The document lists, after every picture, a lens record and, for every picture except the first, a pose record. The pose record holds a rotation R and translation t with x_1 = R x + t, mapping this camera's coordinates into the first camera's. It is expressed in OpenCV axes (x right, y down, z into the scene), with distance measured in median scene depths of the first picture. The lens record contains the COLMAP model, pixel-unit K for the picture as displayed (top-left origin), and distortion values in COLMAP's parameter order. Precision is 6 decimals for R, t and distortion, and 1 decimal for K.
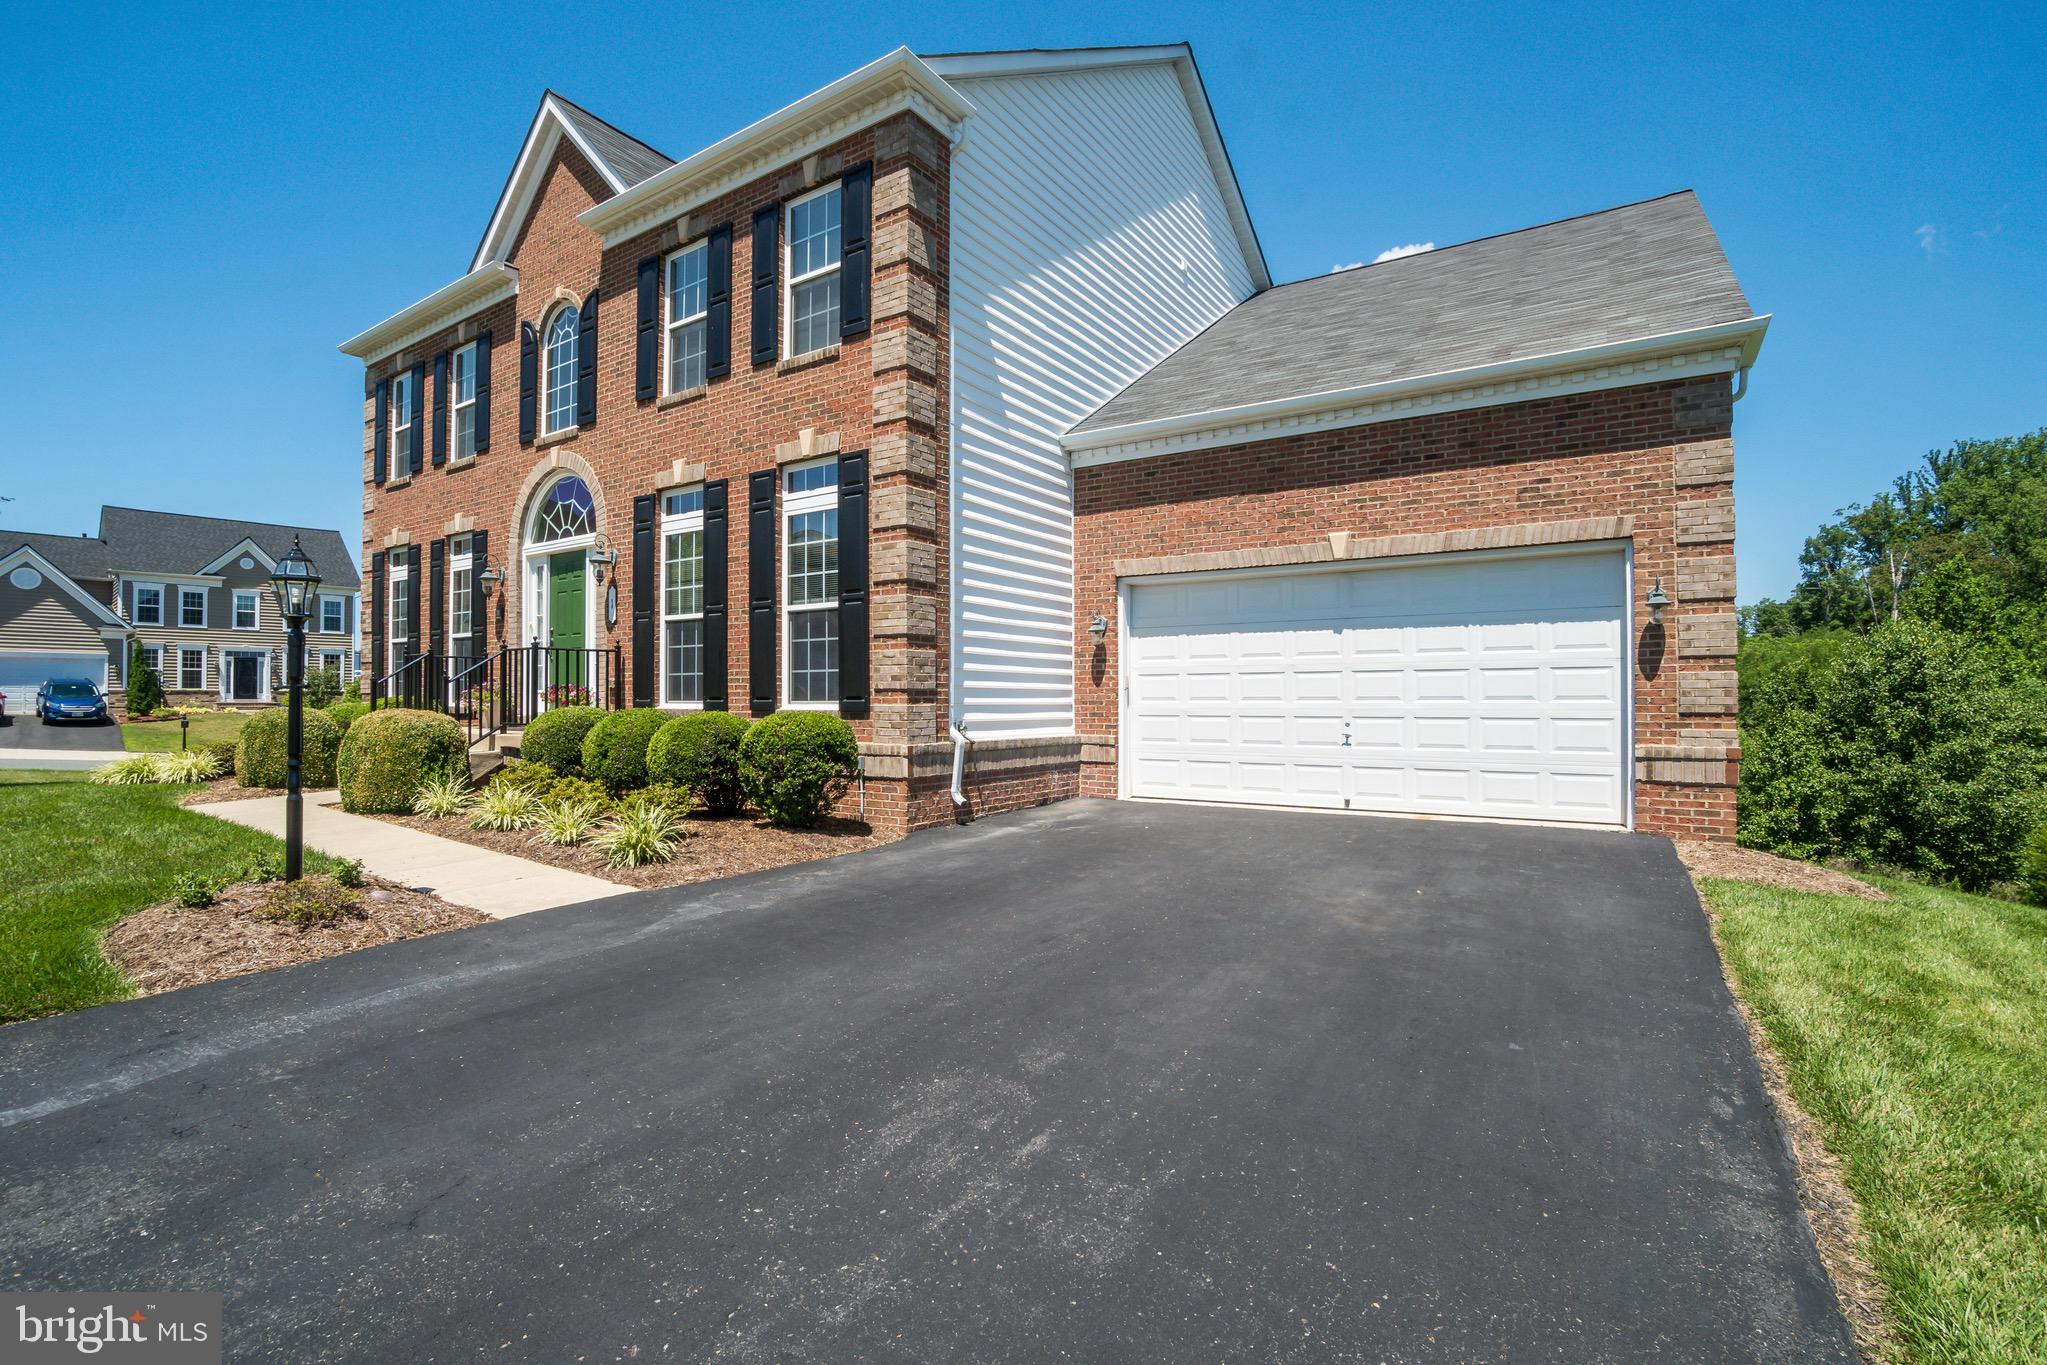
lens RADIAL K [[937.8, 0, 1023.5], [0, 937.8, 682.5], [0, 0, 1]] dist [-0.067885, -0.000149]
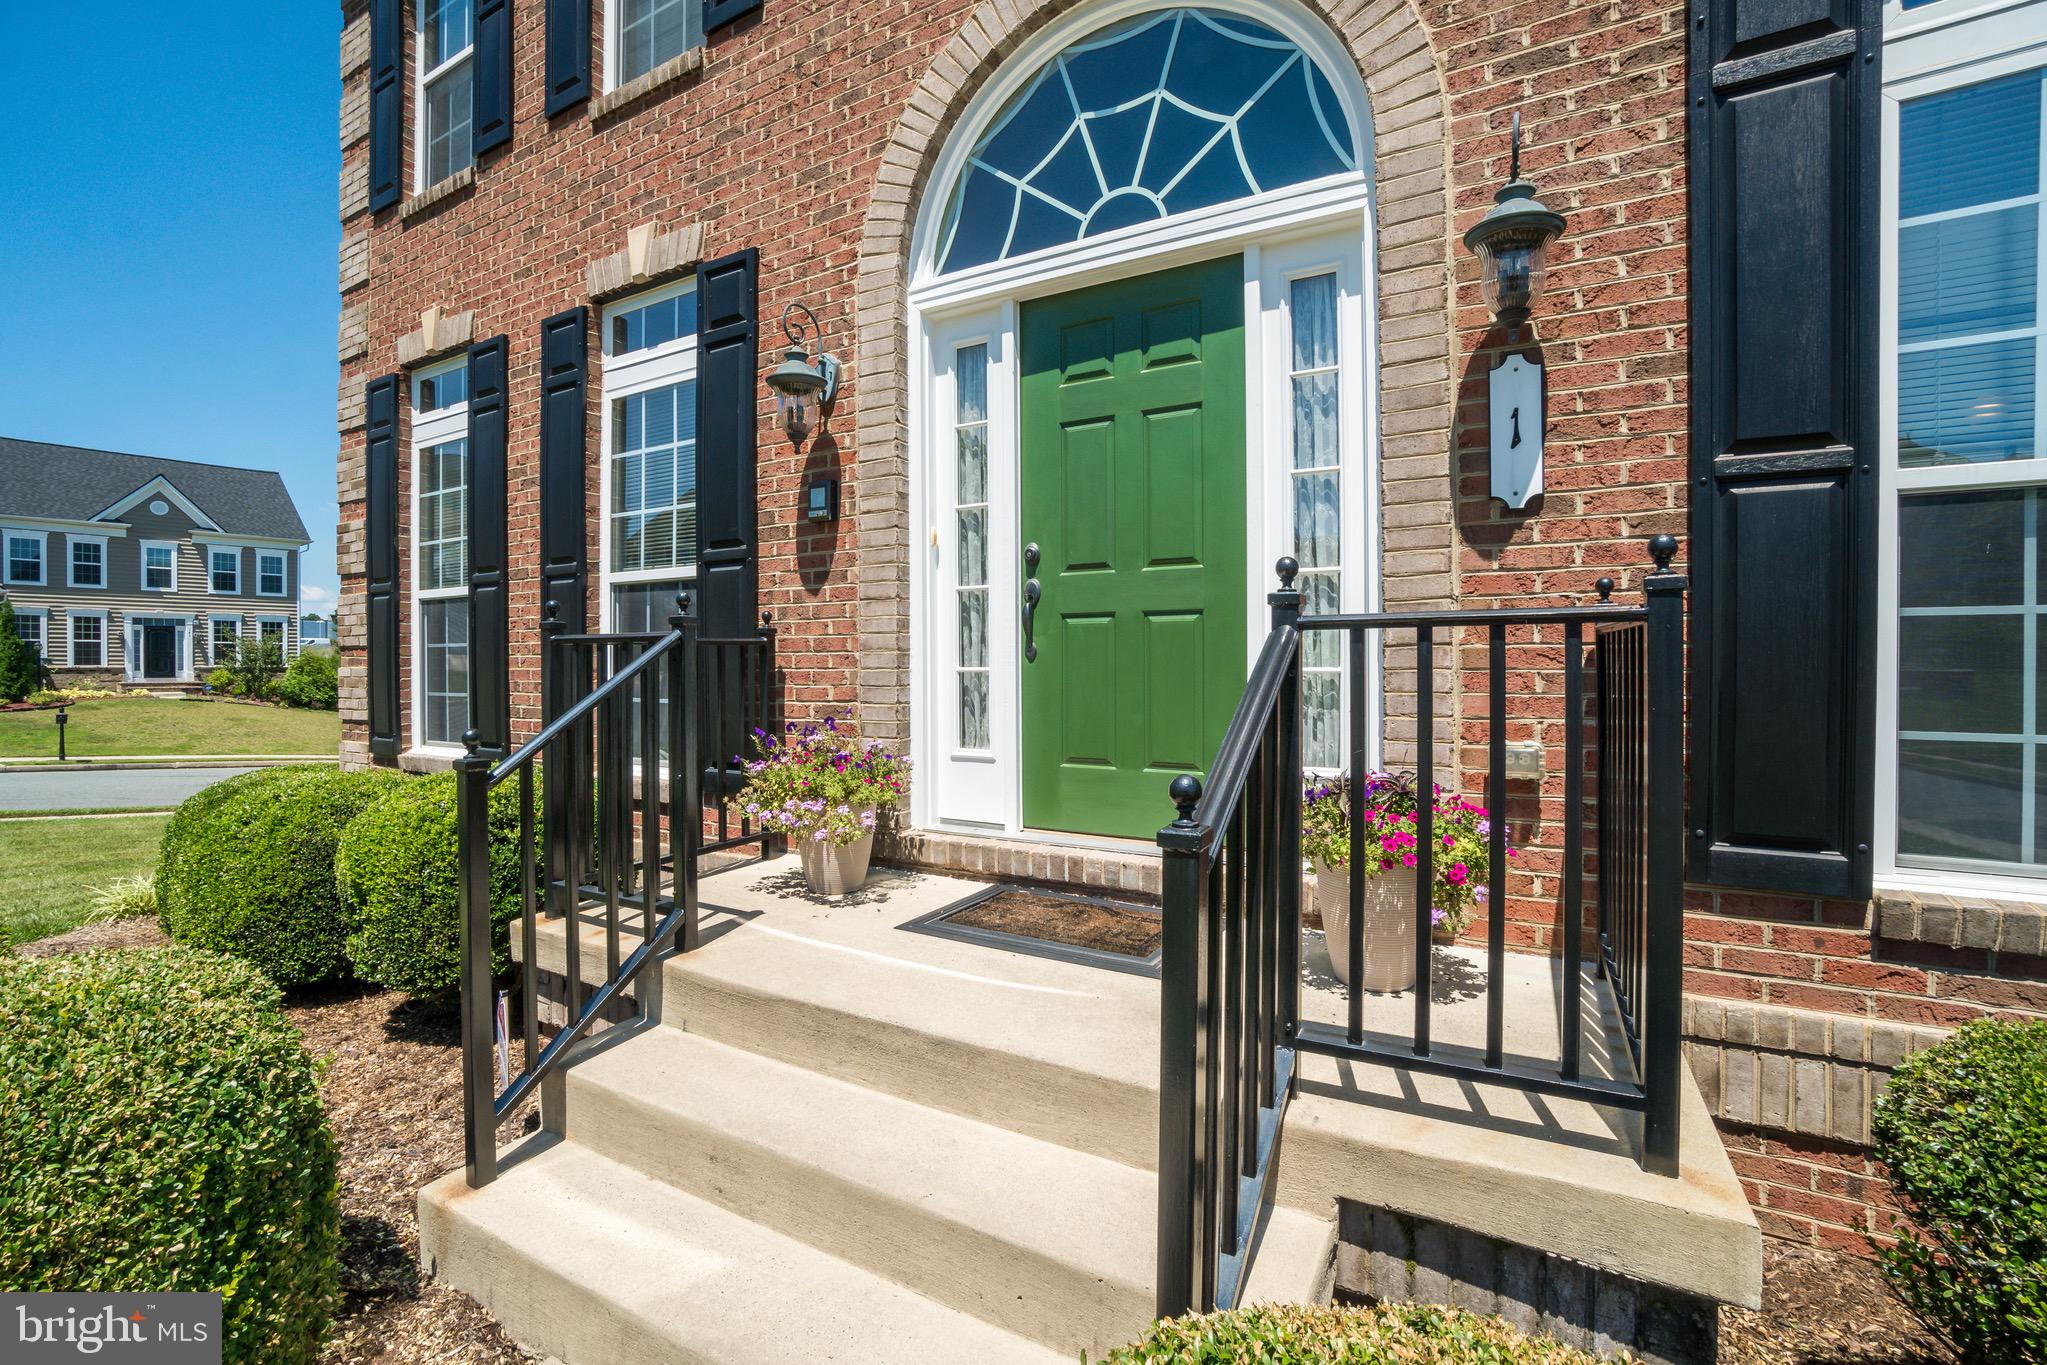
lens RADIAL K [[924.0, 0, 980.3], [0, 924.0, 666.9], [0, 0, 1]] dist [-0.047798, 0.001112]
pose [[0.999920, -0.000019, 0.012660, -0.526923], [-0.000226, 0.999812, 0.019400, -0.024977], [-0.012658, -0.019402, 0.999732, 0.690027]]
